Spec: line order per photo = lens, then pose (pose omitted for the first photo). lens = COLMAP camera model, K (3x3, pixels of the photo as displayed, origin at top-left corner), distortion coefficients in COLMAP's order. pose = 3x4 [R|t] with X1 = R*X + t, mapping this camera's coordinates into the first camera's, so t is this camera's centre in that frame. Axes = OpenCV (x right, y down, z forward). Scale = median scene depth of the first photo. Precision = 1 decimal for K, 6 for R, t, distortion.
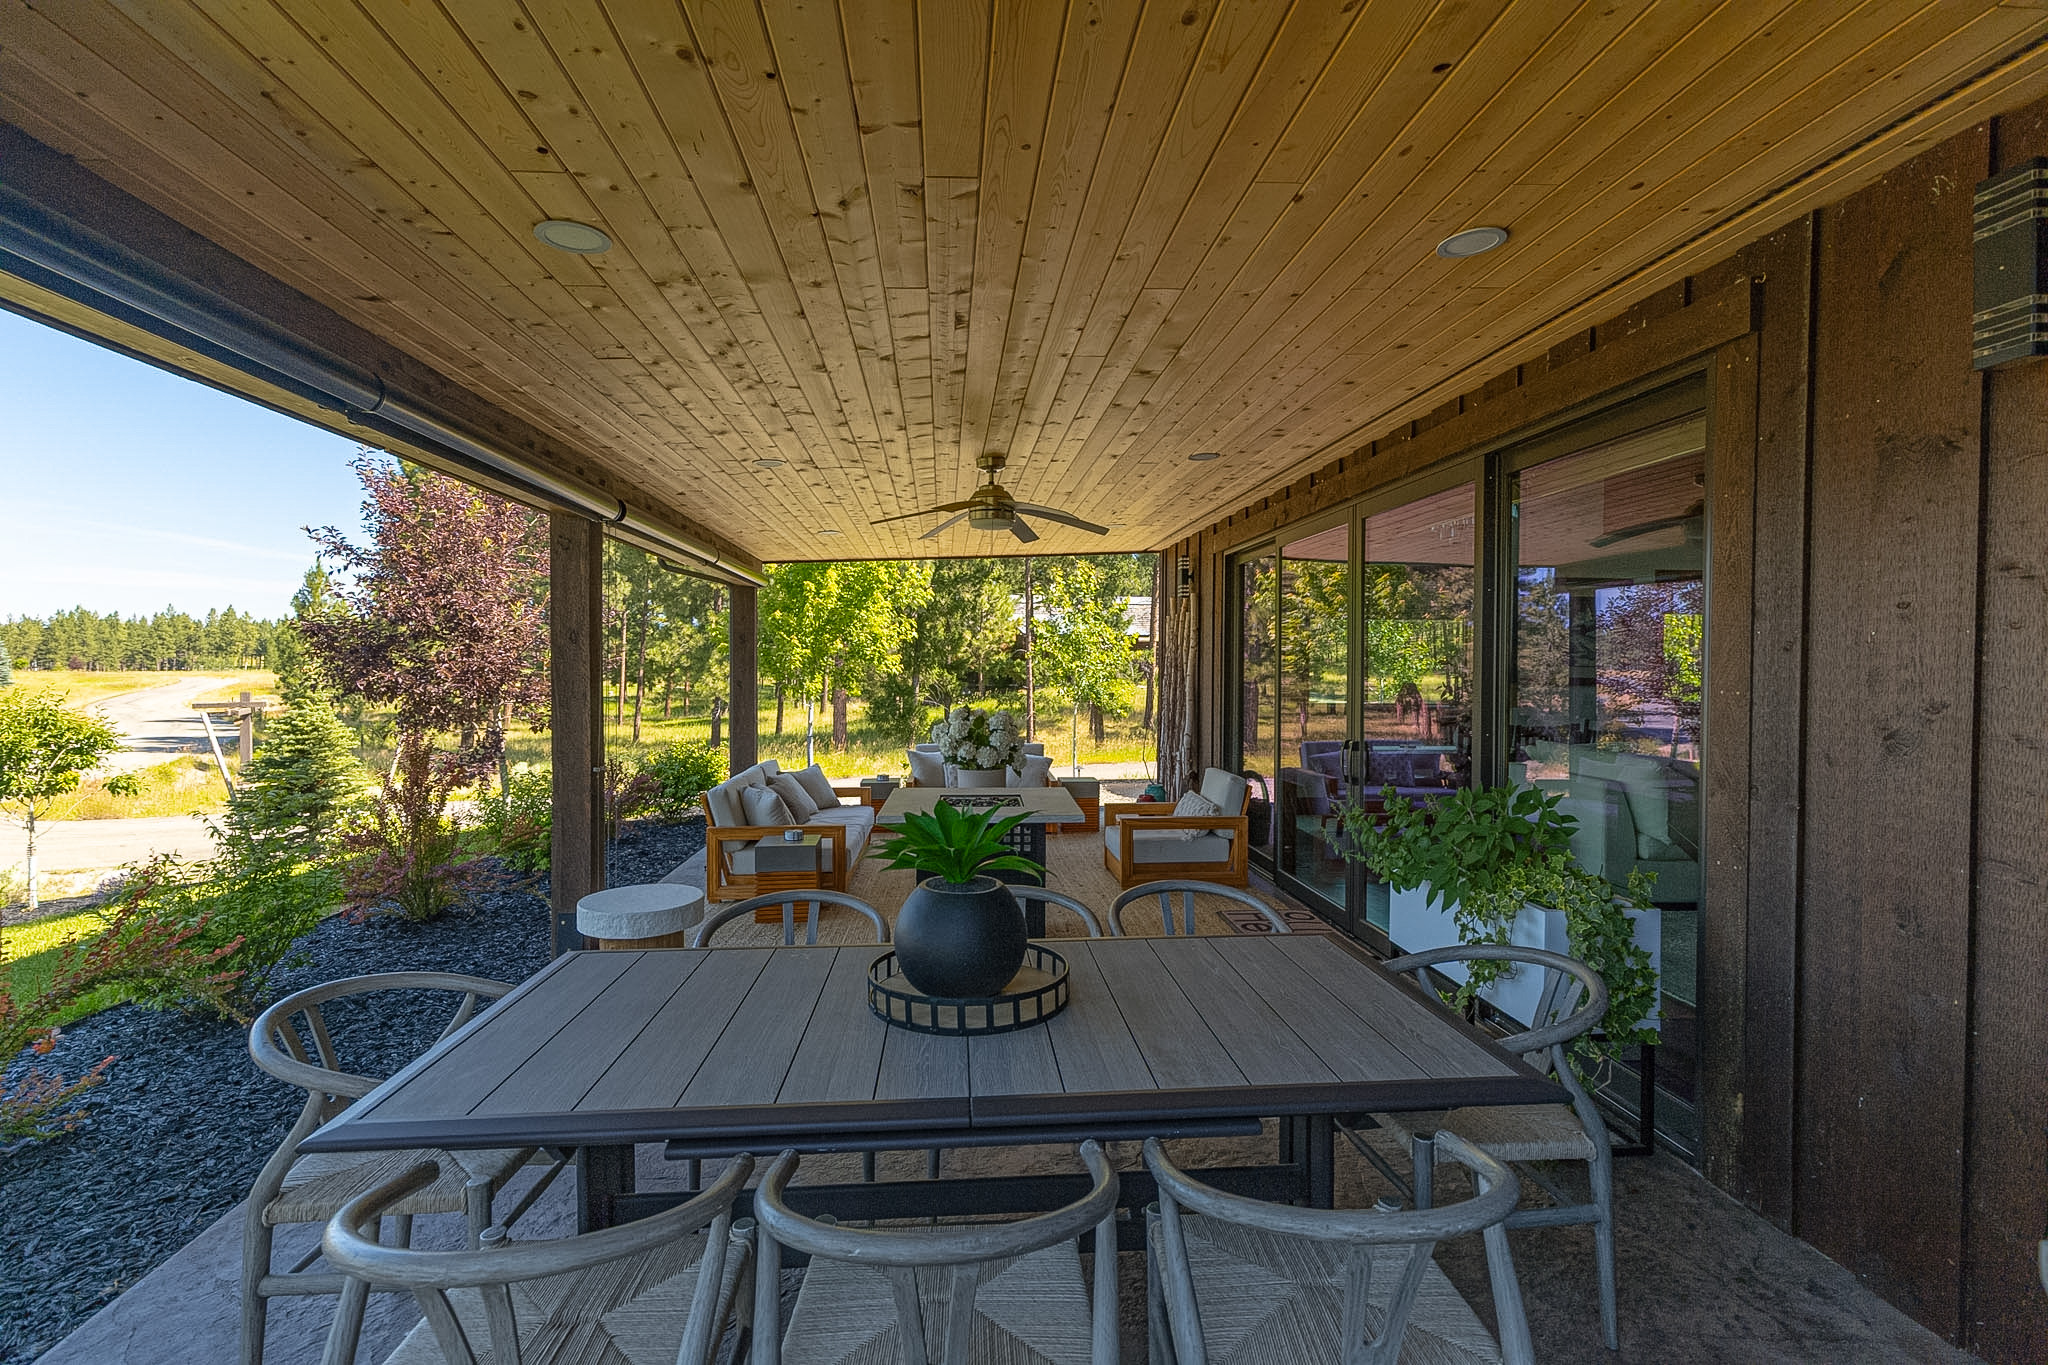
lens RADIAL K [[922.8, 0, 1043.1], [0, 922.8, 685.0], [0, 0, 1]] dist [0.003572, -0.002272]
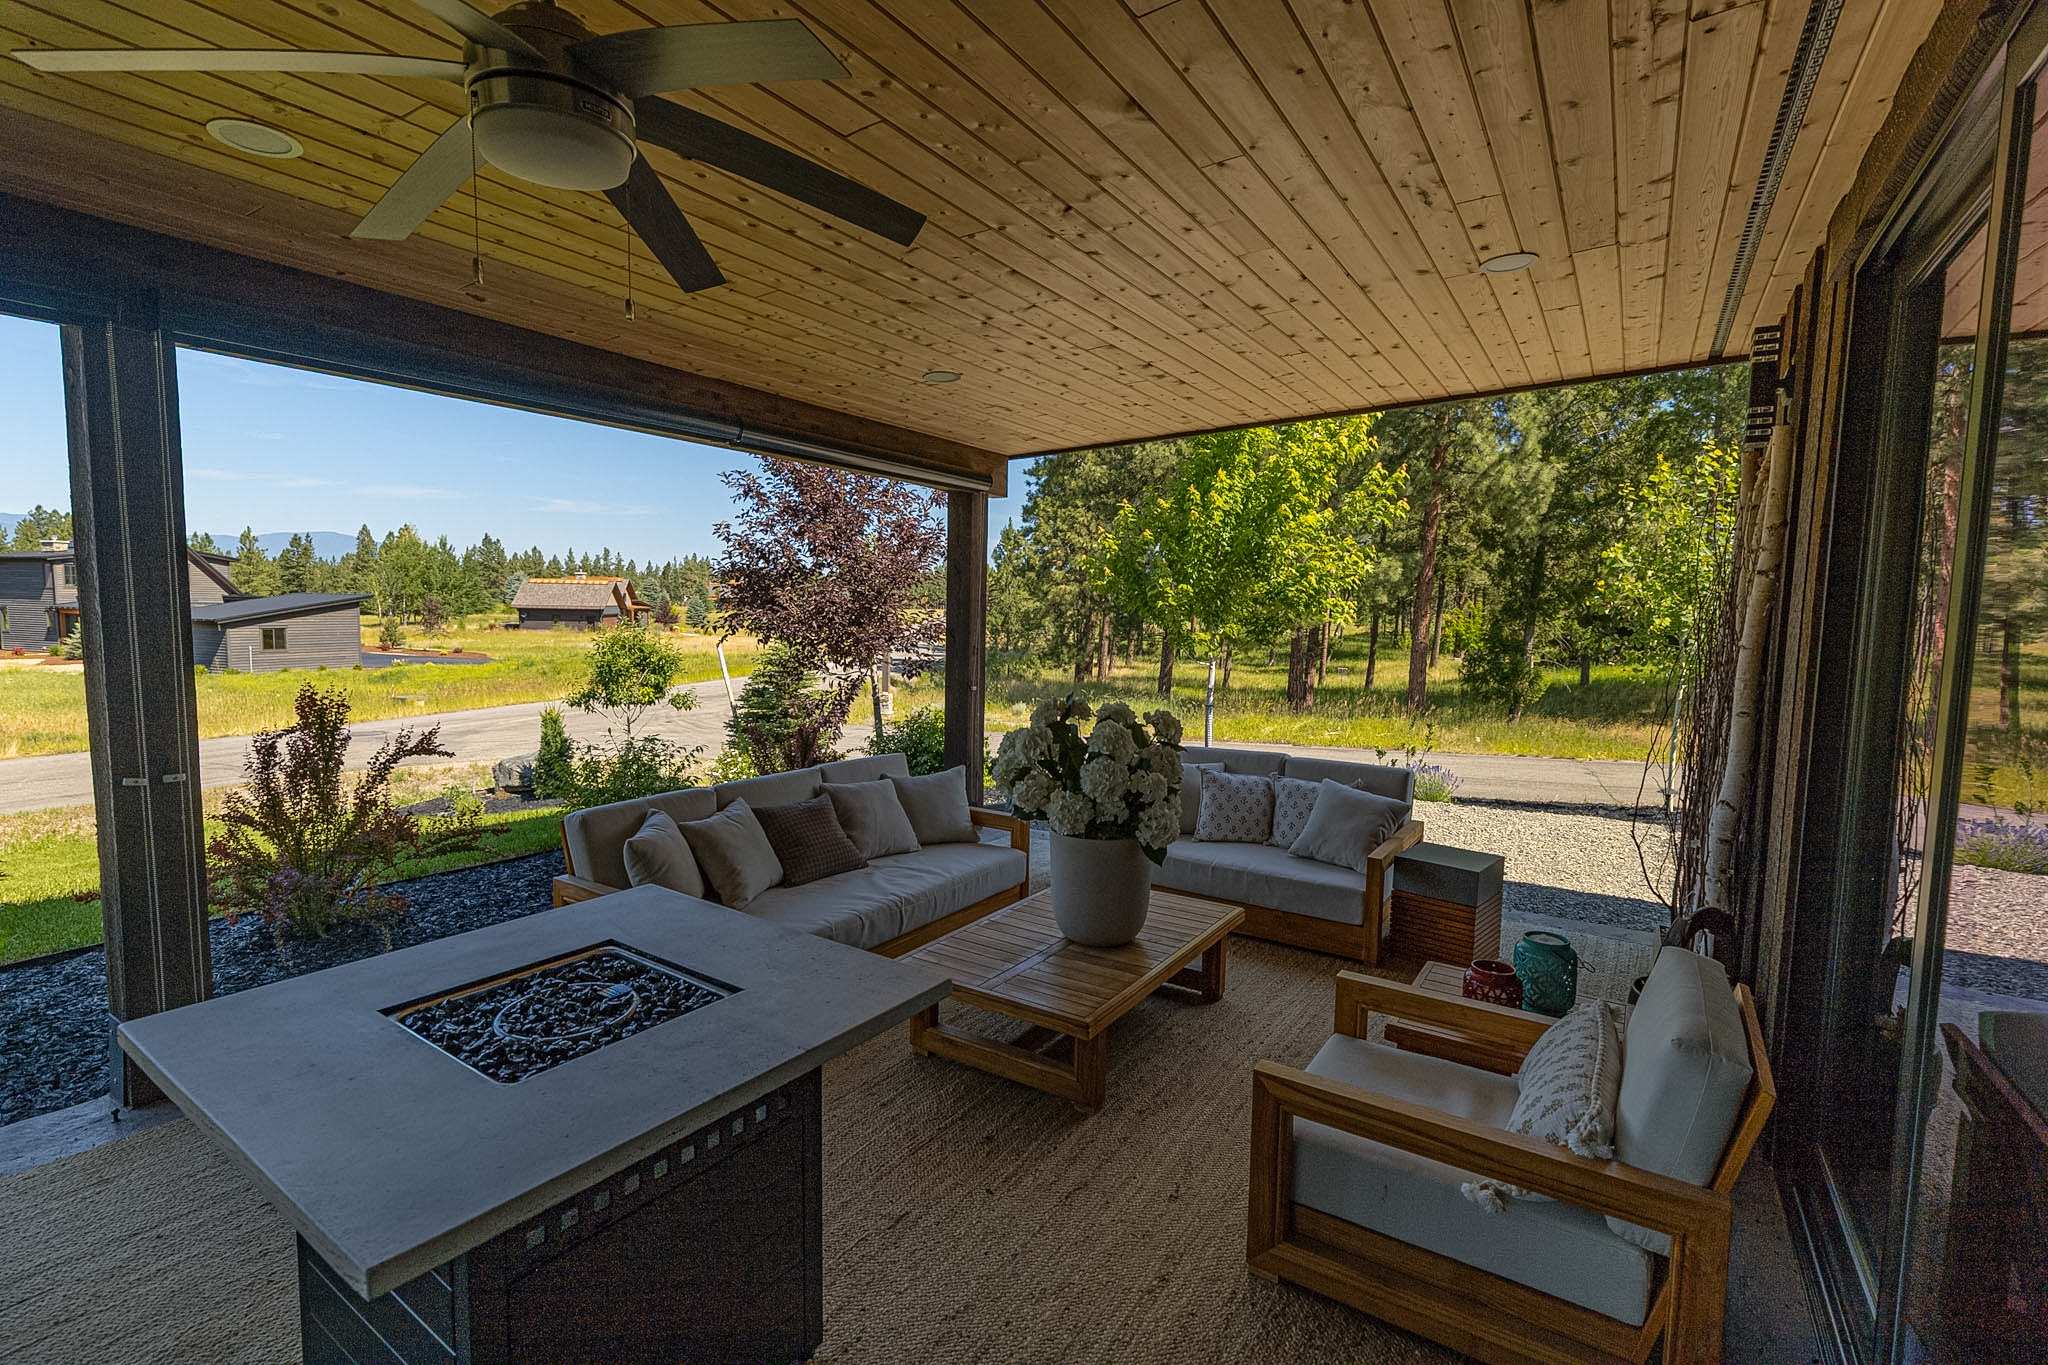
lens RADIAL K [[922.8, 0, 1033.1], [0, 922.8, 685.3], [0, 0, 1]] dist [0.003572, -0.002272]
pose [[0.773222, 0.062400, -0.631058, 0.135341], [-0.026045, 0.997432, 0.066715, -0.008936], [0.633600, -0.035149, 0.772862, 0.399372]]
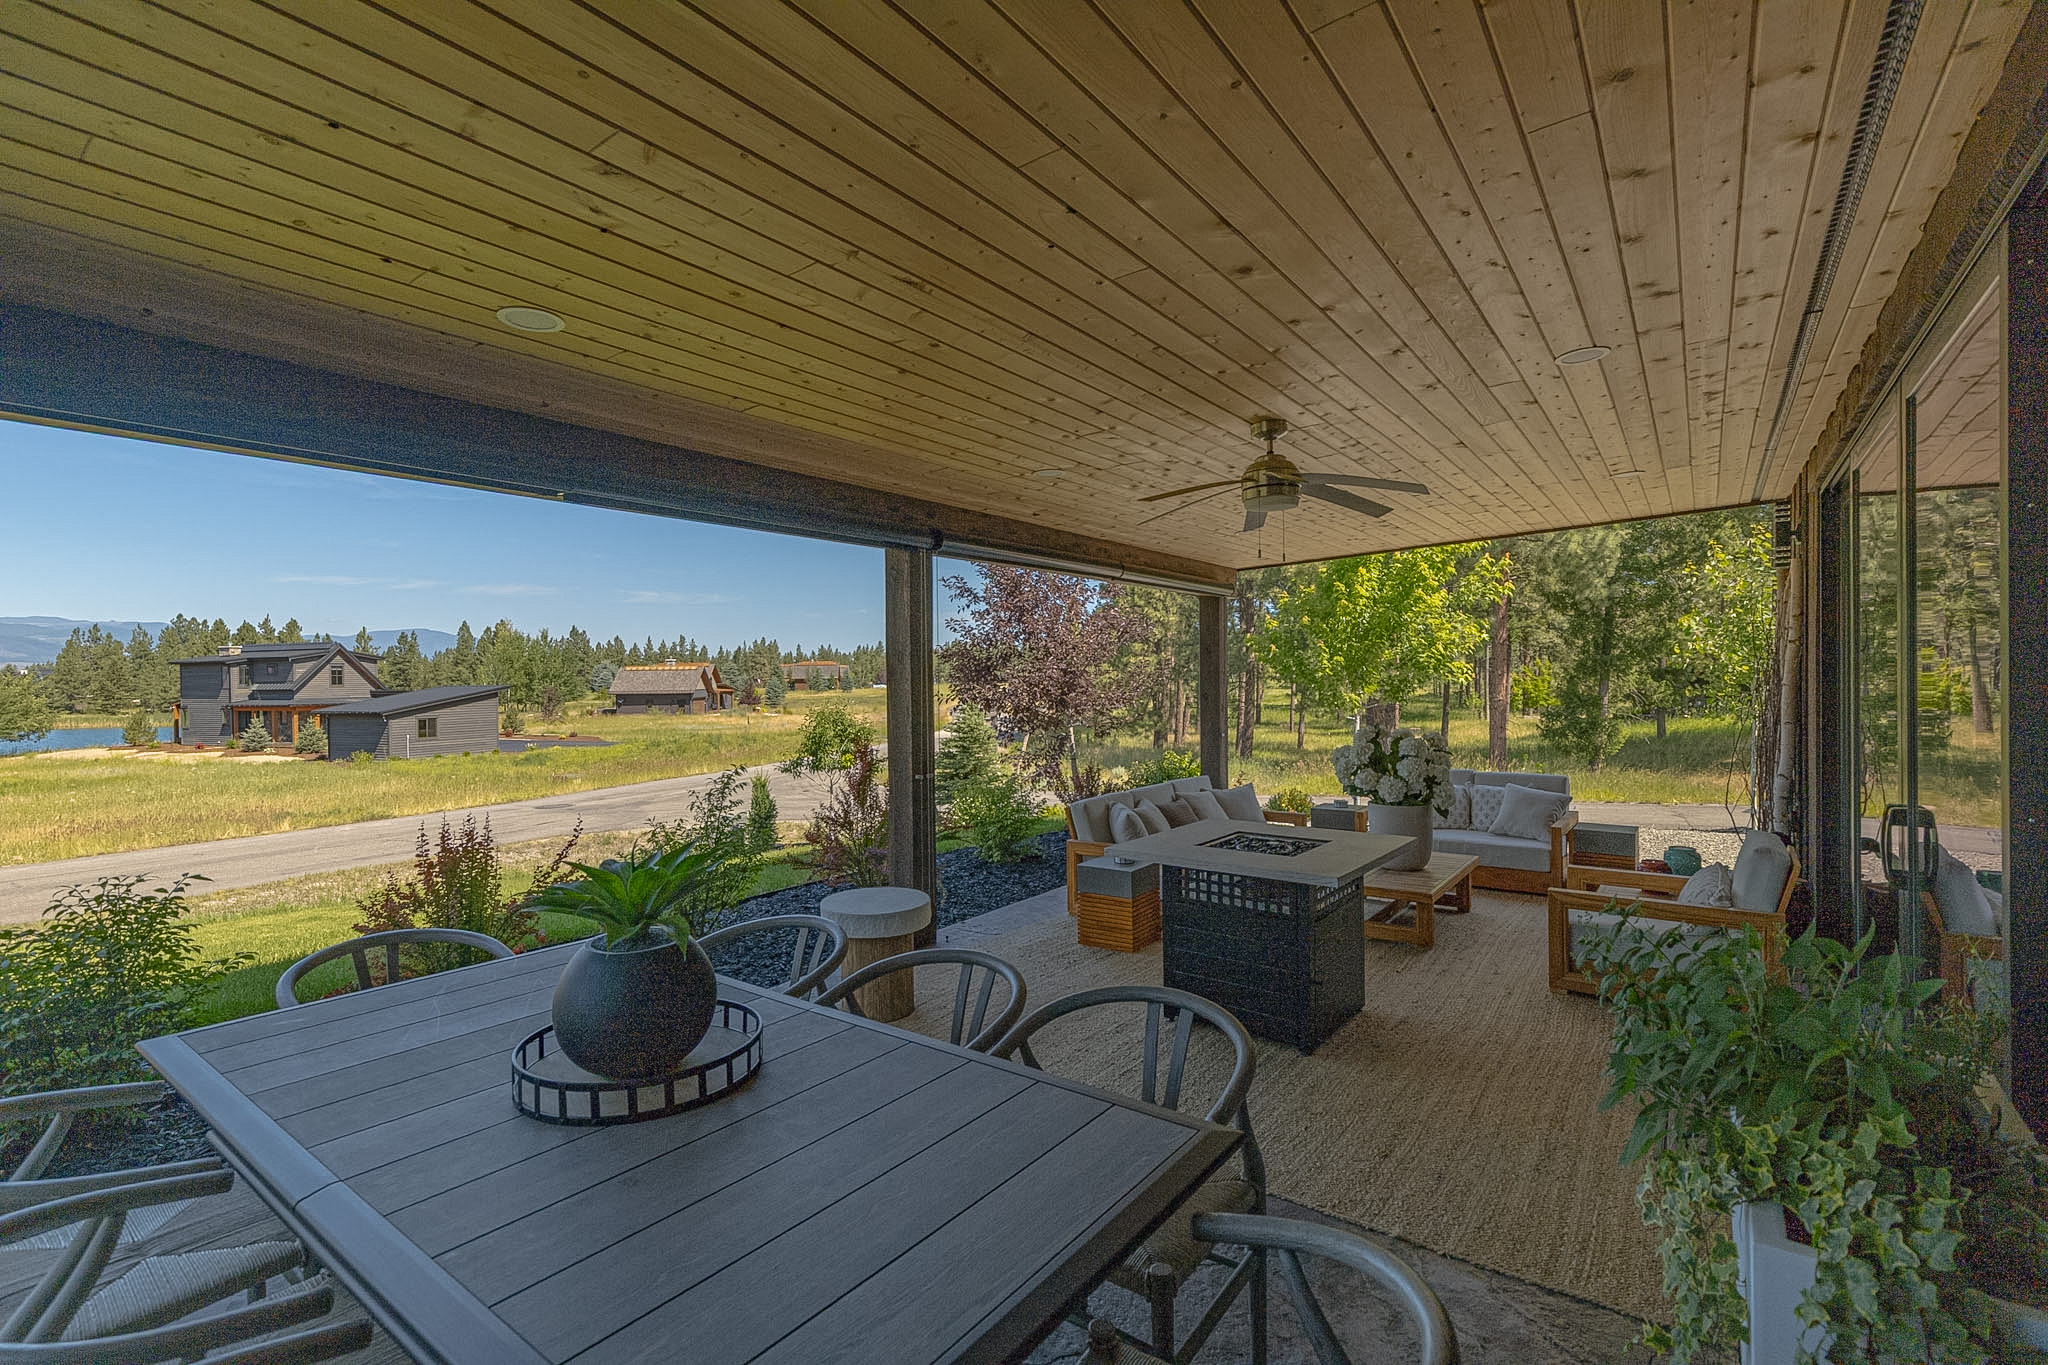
lens RADIAL K [[922.8, 0, 1024.7], [0, 922.8, 685.7], [0, 0, 1]] dist [0.003572, -0.002272]
pose [[0.734317, -0.009543, -0.678739, 0.161191], [0.003187, 0.999939, -0.010611, -0.002735], [0.678799, 0.005629, 0.734303, 0.121805]]
